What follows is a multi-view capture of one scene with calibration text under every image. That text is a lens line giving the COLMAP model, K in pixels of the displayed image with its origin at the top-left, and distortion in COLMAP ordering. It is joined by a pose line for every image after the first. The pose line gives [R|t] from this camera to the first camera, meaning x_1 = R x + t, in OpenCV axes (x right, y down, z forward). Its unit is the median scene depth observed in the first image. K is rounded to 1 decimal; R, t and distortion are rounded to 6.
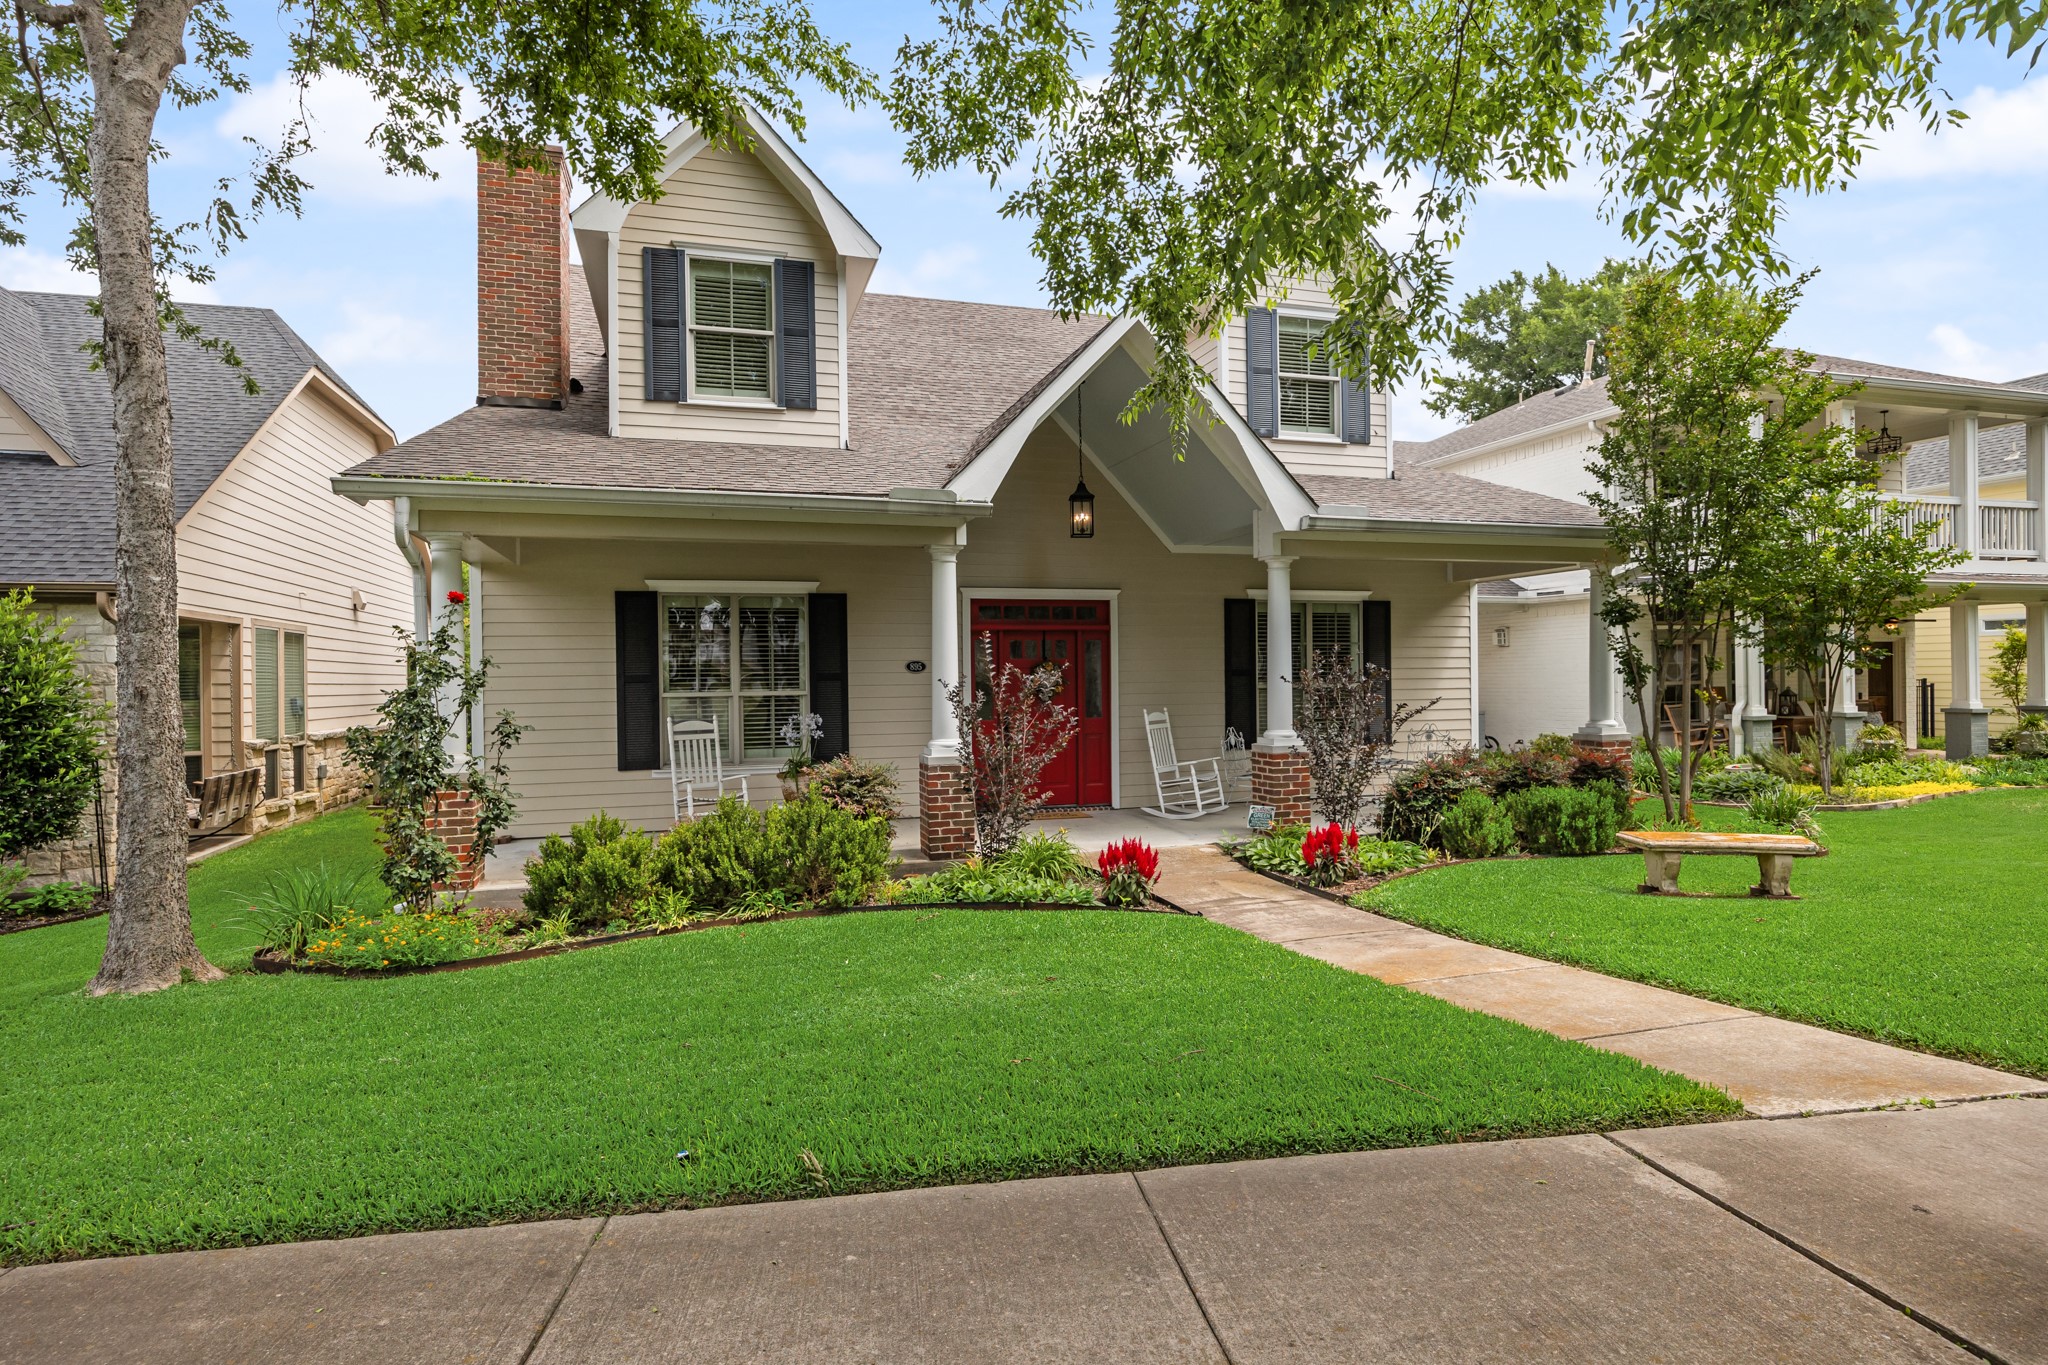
lens RADIAL K [[1112.7, 0, 1024.0], [0, 1112.7, 682.5], [0, 0, 1]] dist [-0.003417, 0.000473]
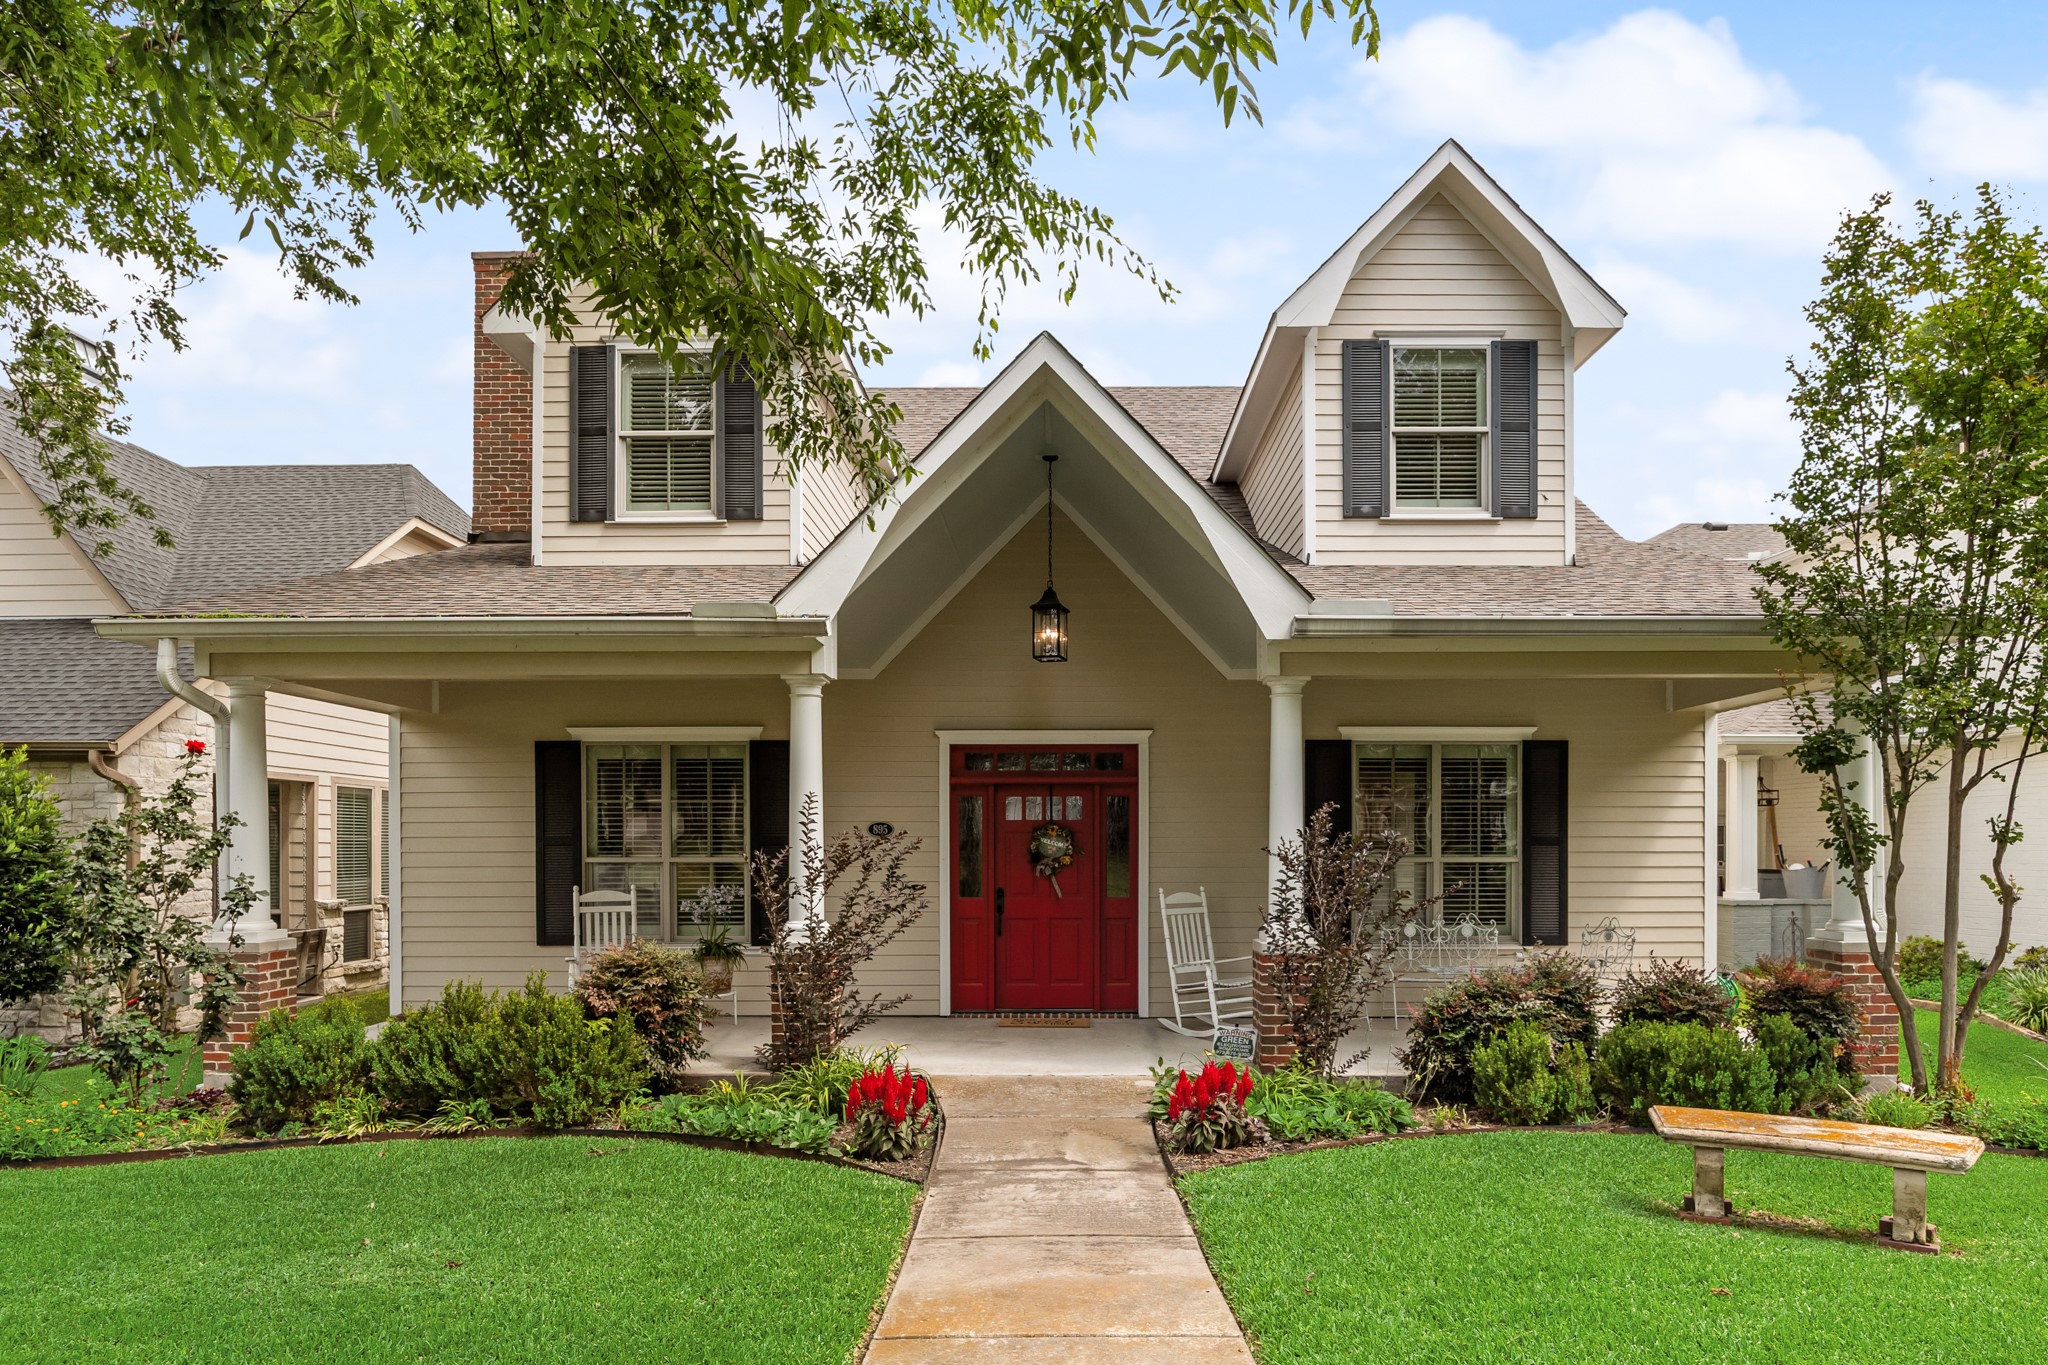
lens RADIAL K [[1258.7, 0, 1027.2], [0, 1258.7, 854.3], [0, 0, 1]] dist [-0.014719, -0.002421]
pose [[0.950015, 0.012679, -0.311948, 0.310607], [-0.011482, 0.999918, 0.005674, -0.002670], [0.311994, -0.001809, 0.950082, 0.175847]]
